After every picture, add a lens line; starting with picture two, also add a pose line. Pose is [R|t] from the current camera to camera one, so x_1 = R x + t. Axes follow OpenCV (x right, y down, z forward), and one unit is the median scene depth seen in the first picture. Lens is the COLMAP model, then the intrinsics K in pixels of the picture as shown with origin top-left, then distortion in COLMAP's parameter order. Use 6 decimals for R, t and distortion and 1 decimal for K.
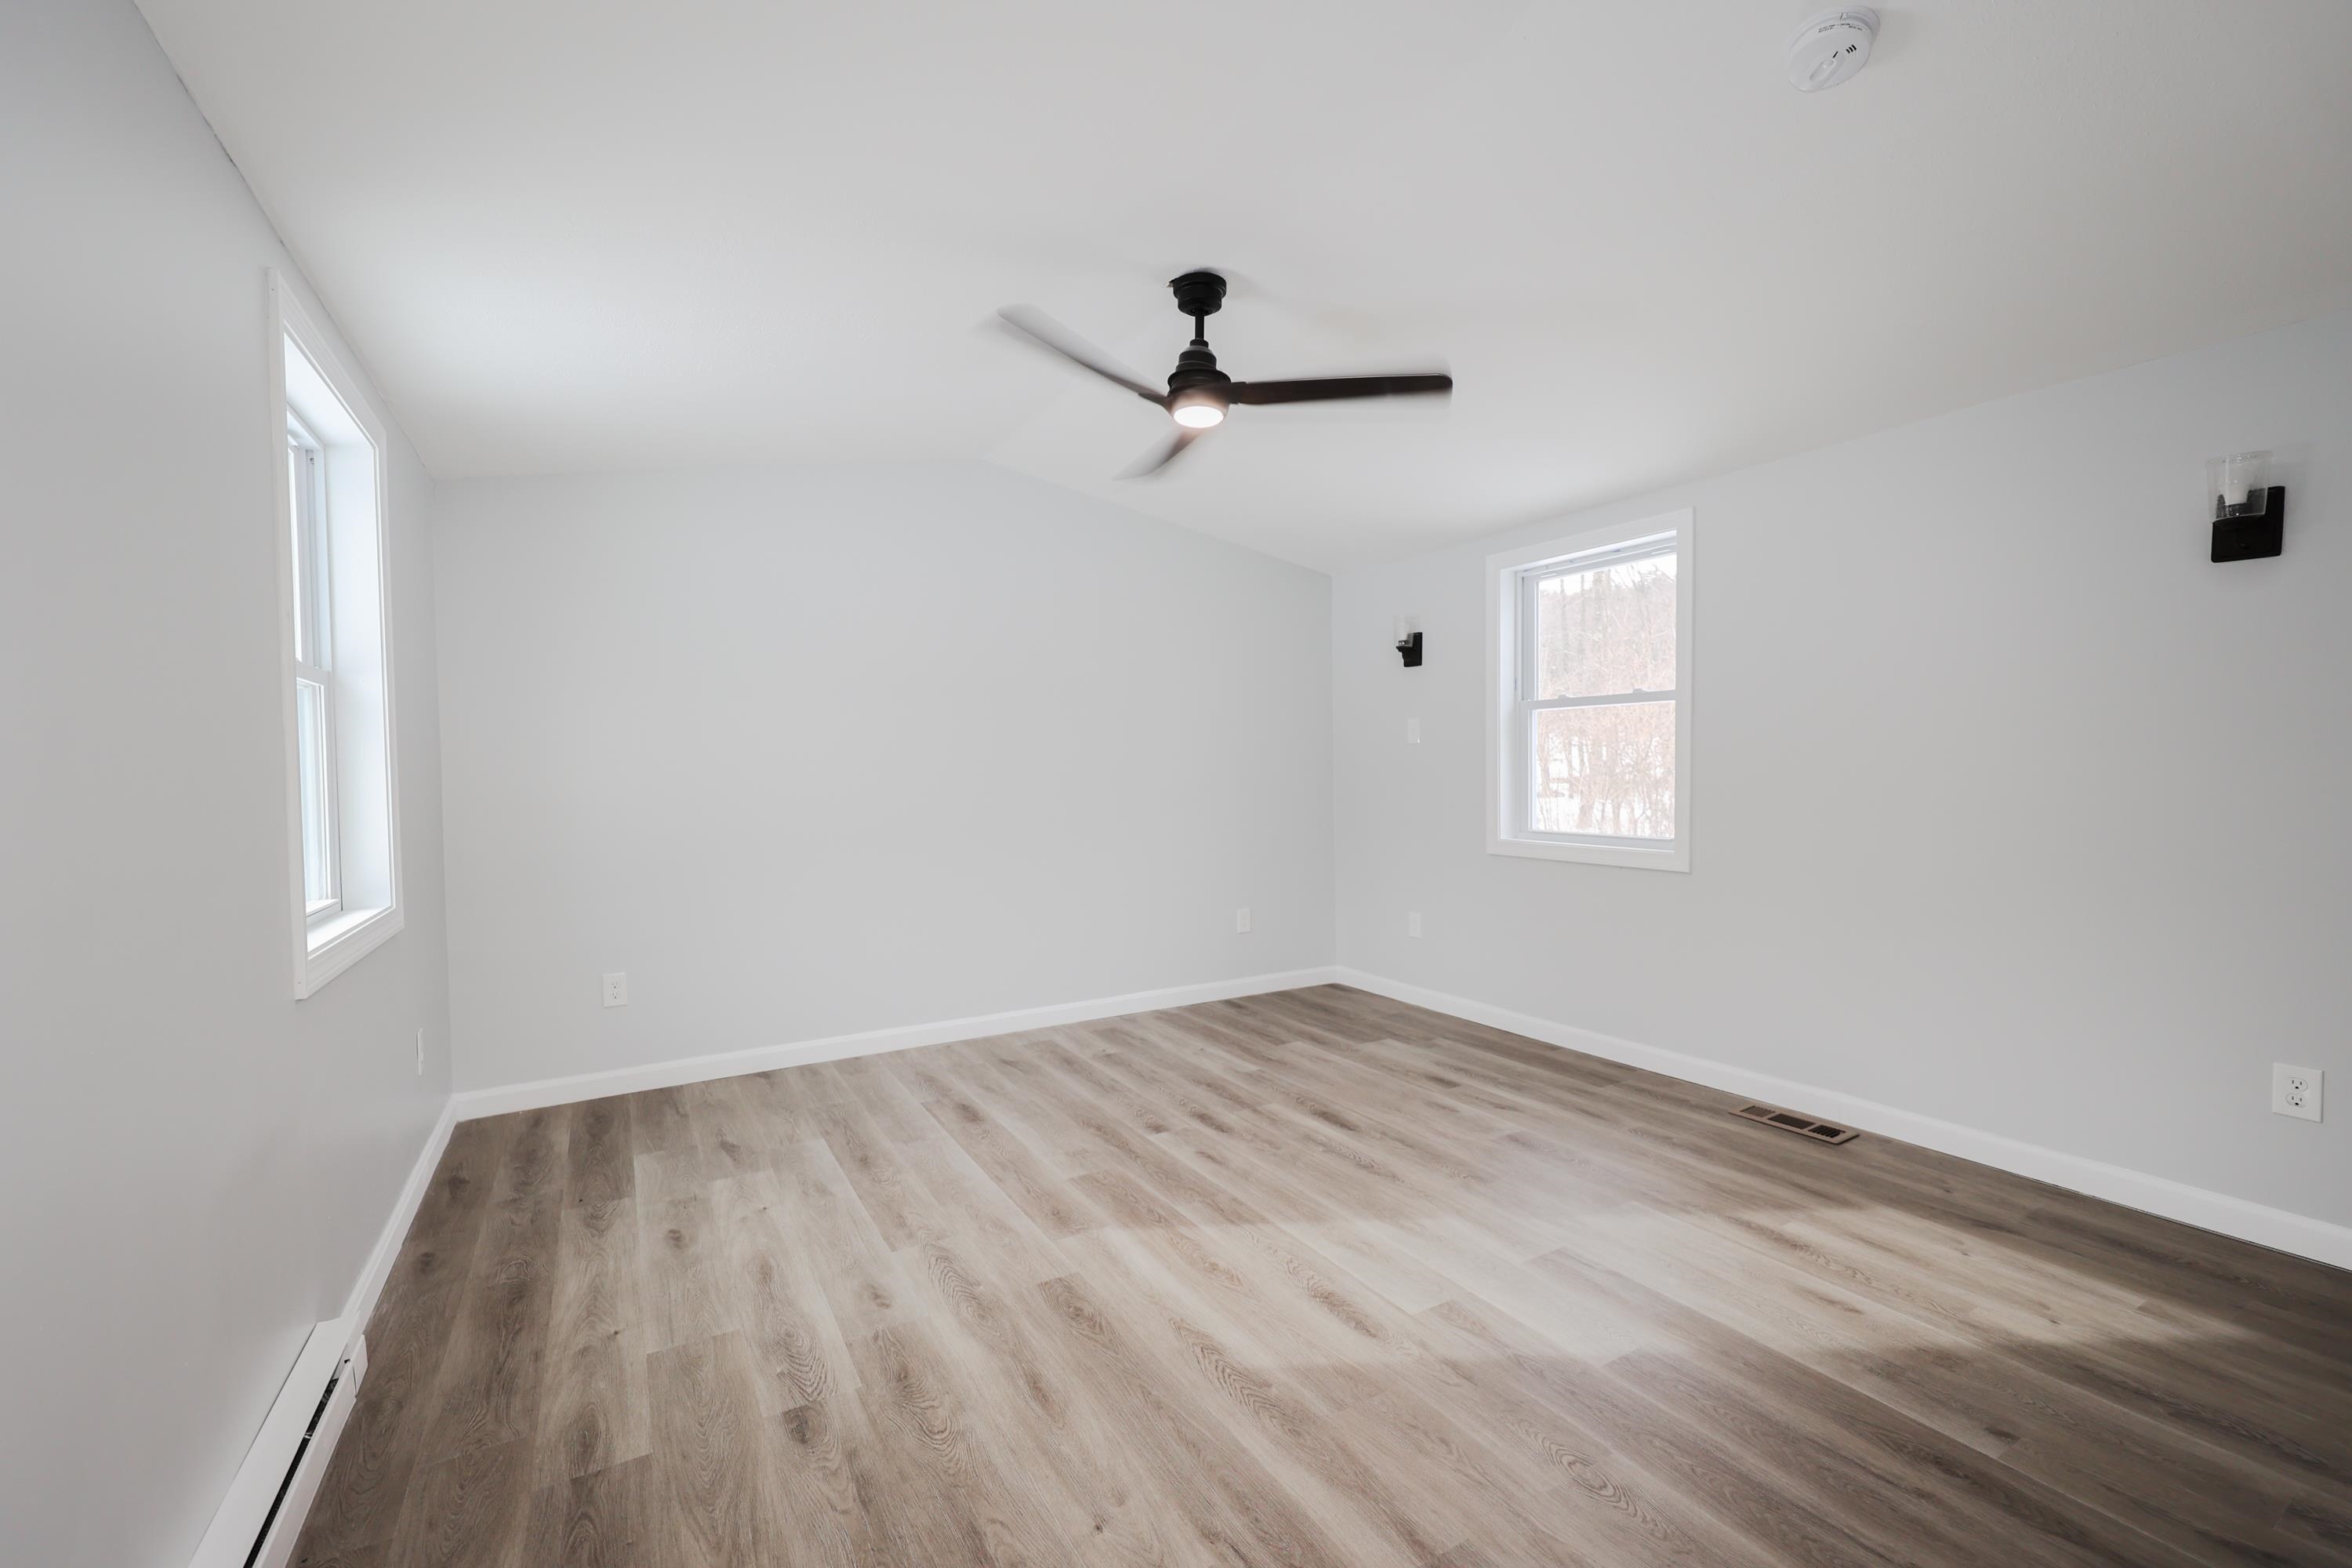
lens RADIAL K [[968.0, 0, 1167.2], [0, 968.0, 777.6], [0, 0, 1]] dist [0.007021, 0.000405]
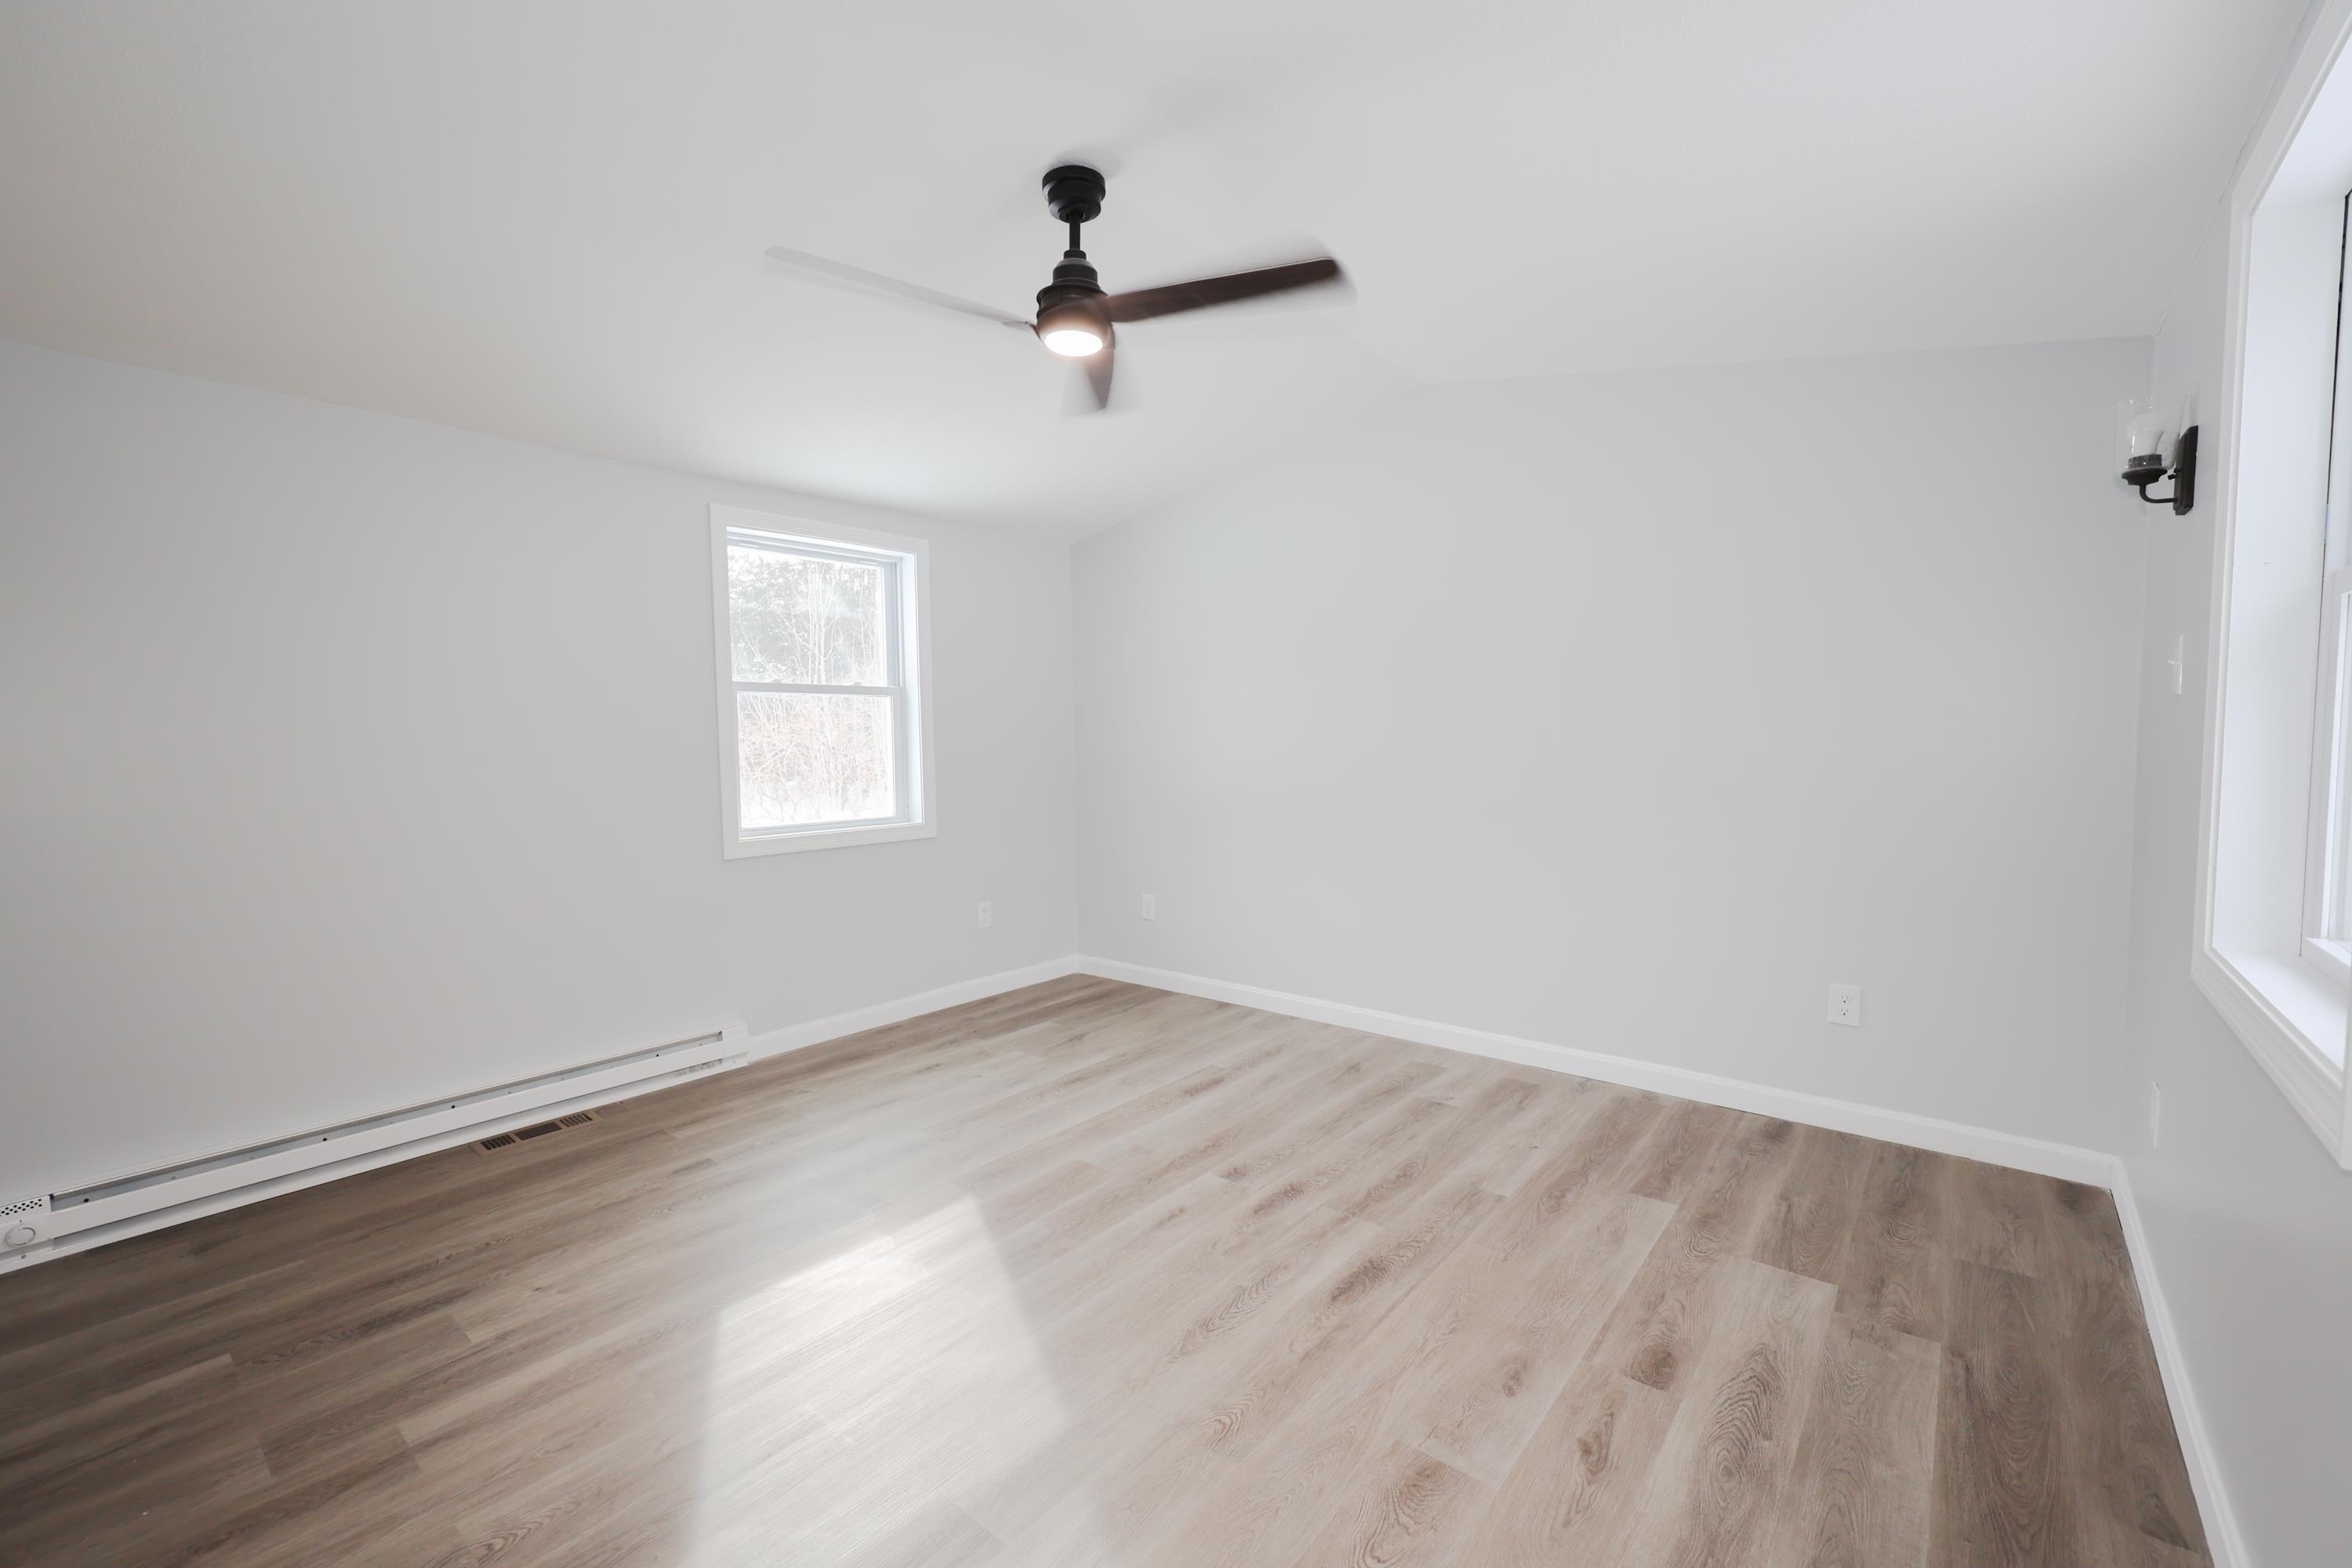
lens RADIAL K [[968.0, 0, 1167.2], [0, 968.0, 777.6], [0, 0, 1]] dist [0.007021, 0.000405]
pose [[0.348189, 0.051406, -0.936014, 0.856401], [0.000938, 0.998476, 0.055185, -0.033709], [0.937424, -0.020093, 0.347610, 0.760366]]
